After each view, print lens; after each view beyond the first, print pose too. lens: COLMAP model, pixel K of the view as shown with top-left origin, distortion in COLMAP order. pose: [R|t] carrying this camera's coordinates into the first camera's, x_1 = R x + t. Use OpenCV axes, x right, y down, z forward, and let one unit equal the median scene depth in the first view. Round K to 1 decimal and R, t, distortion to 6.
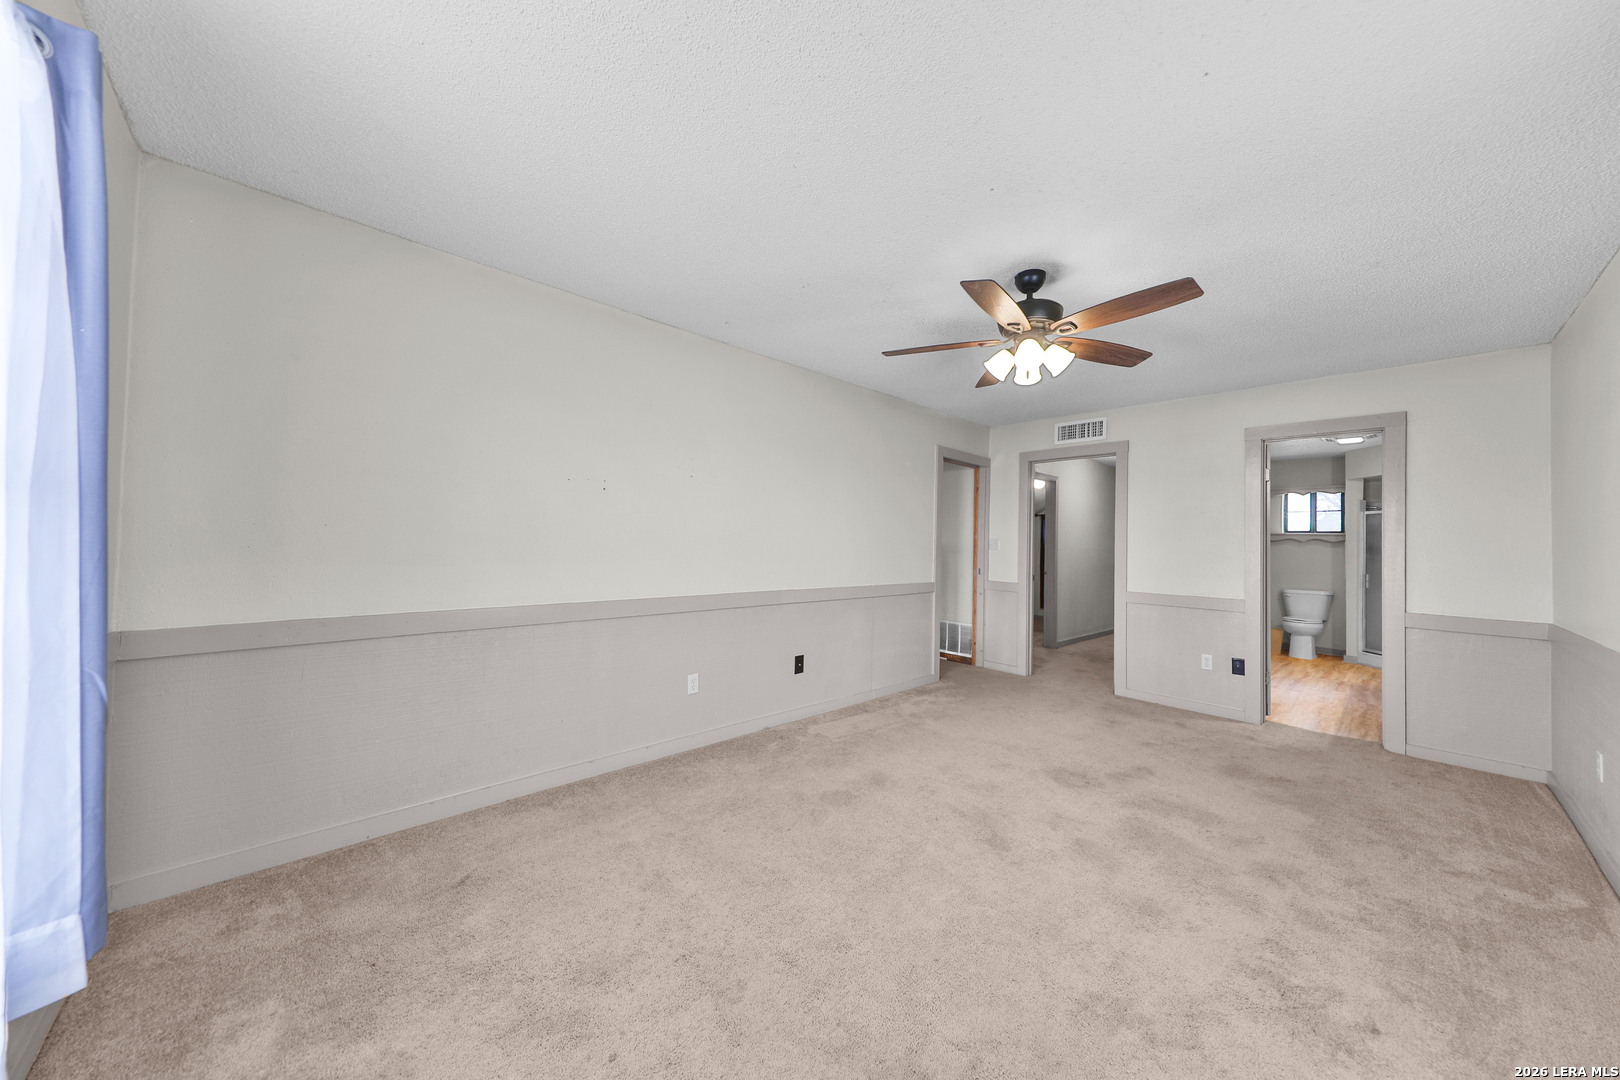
lens RADIAL K [[547.4, 0, 817.3], [0, 547.4, 534.4], [0, 0, 1]] dist [0.010245, -0.001671]
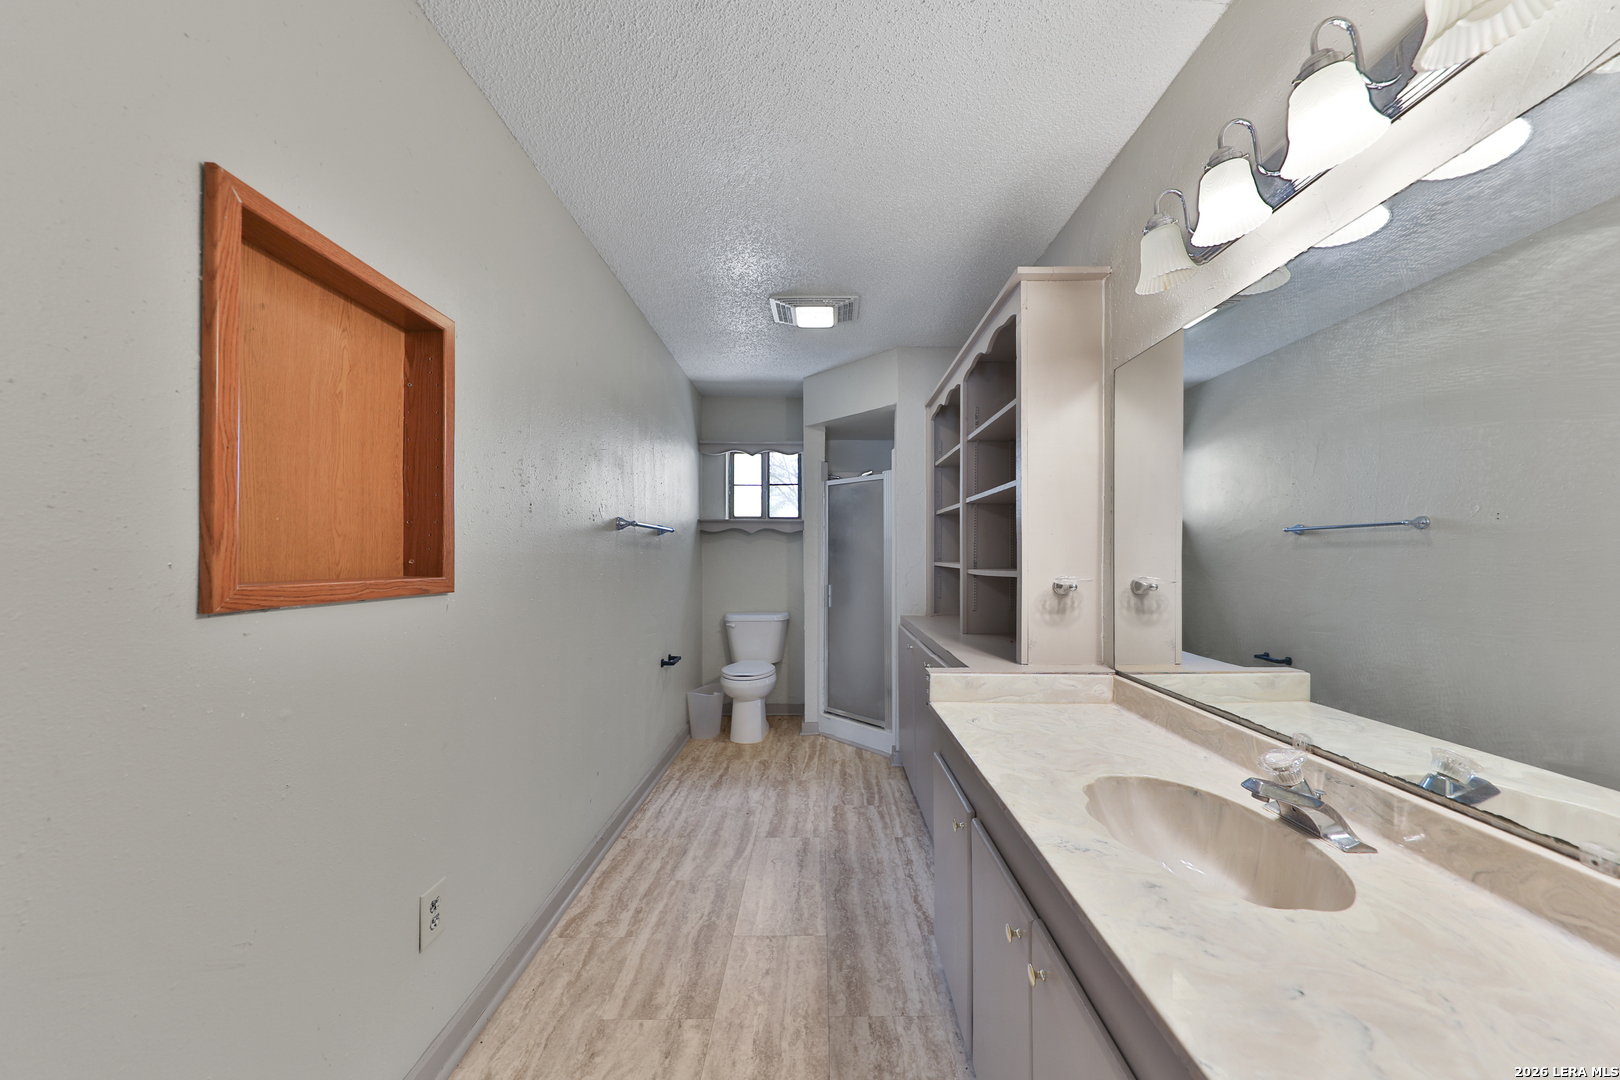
lens RADIAL K [[547.4, 0, 813.3], [0, 547.4, 546.6], [0, 0, 1]] dist [0.010245, -0.001671]
pose [[0.697691, -0.008171, 0.716352, 0.886739], [0.000191, 0.999937, 0.011220, 0.037755], [-0.716398, -0.007691, 0.697649, 0.950888]]
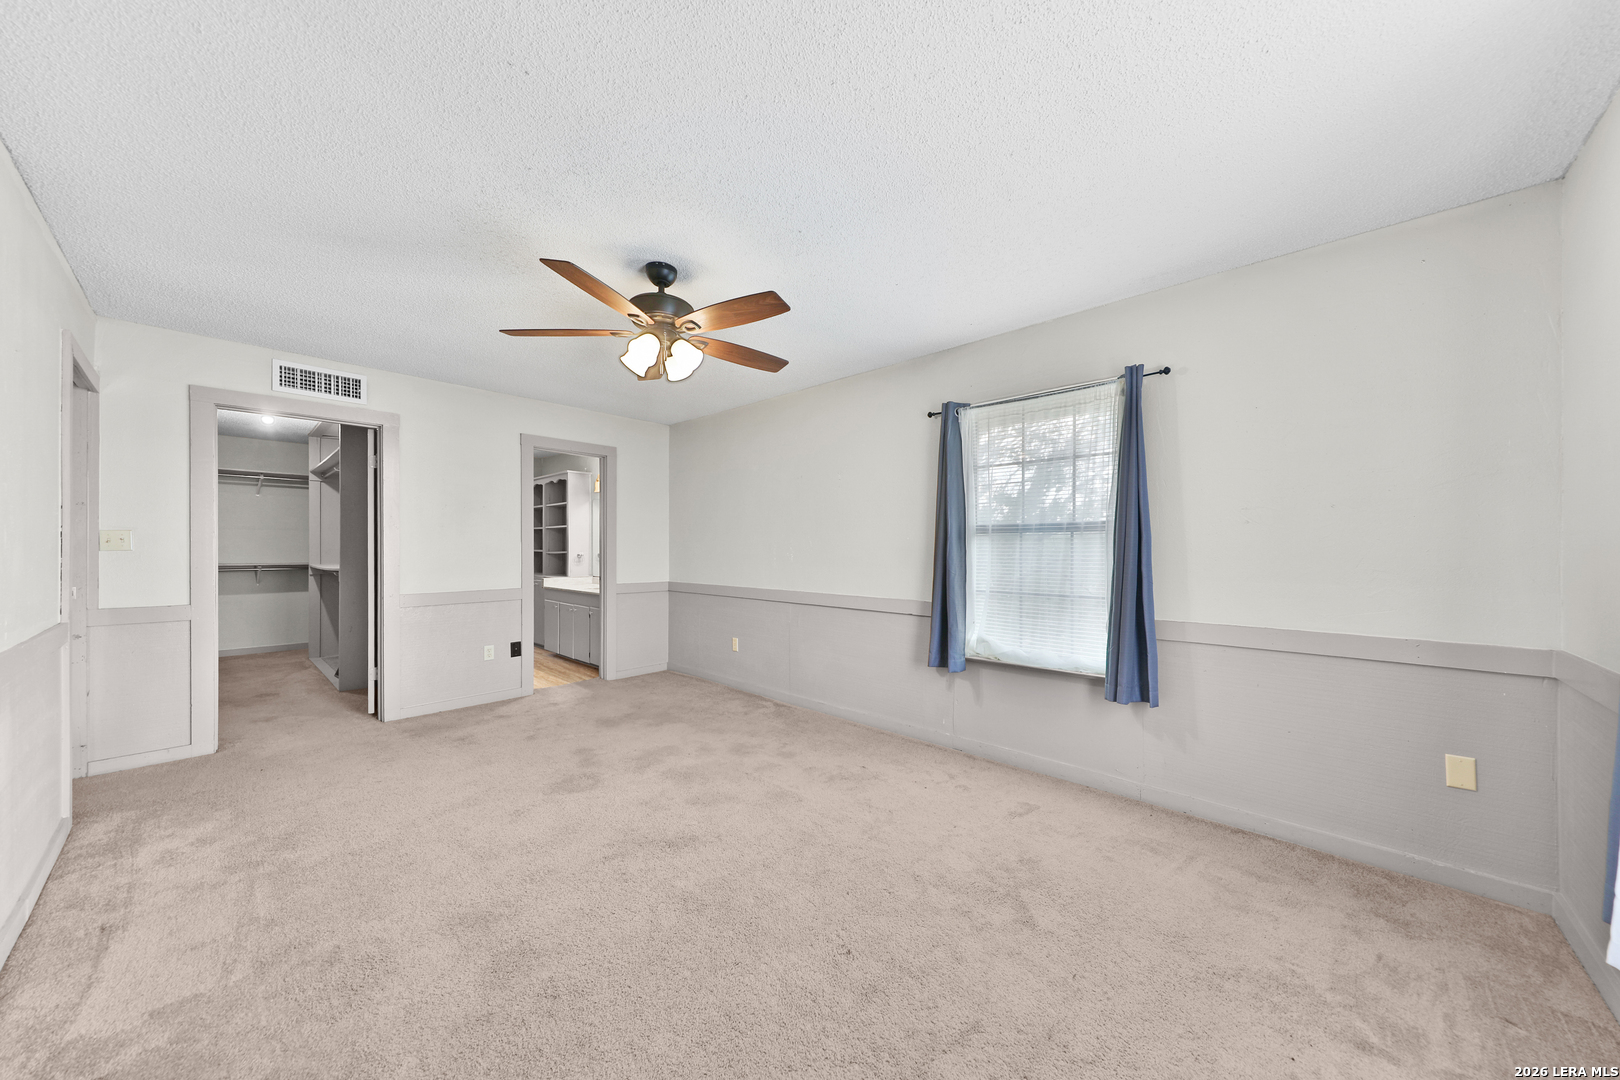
lens RADIAL K [[547.4, 0, 839.5], [0, 547.4, 547.7], [0, 0, 1]] dist [0.010245, -0.001671]
pose [[-0.092830, -0.023824, 0.995397, -0.400794], [-0.019942, 0.999558, 0.022064, 0.000172], [-0.995482, -0.017802, -0.093264, 0.482275]]
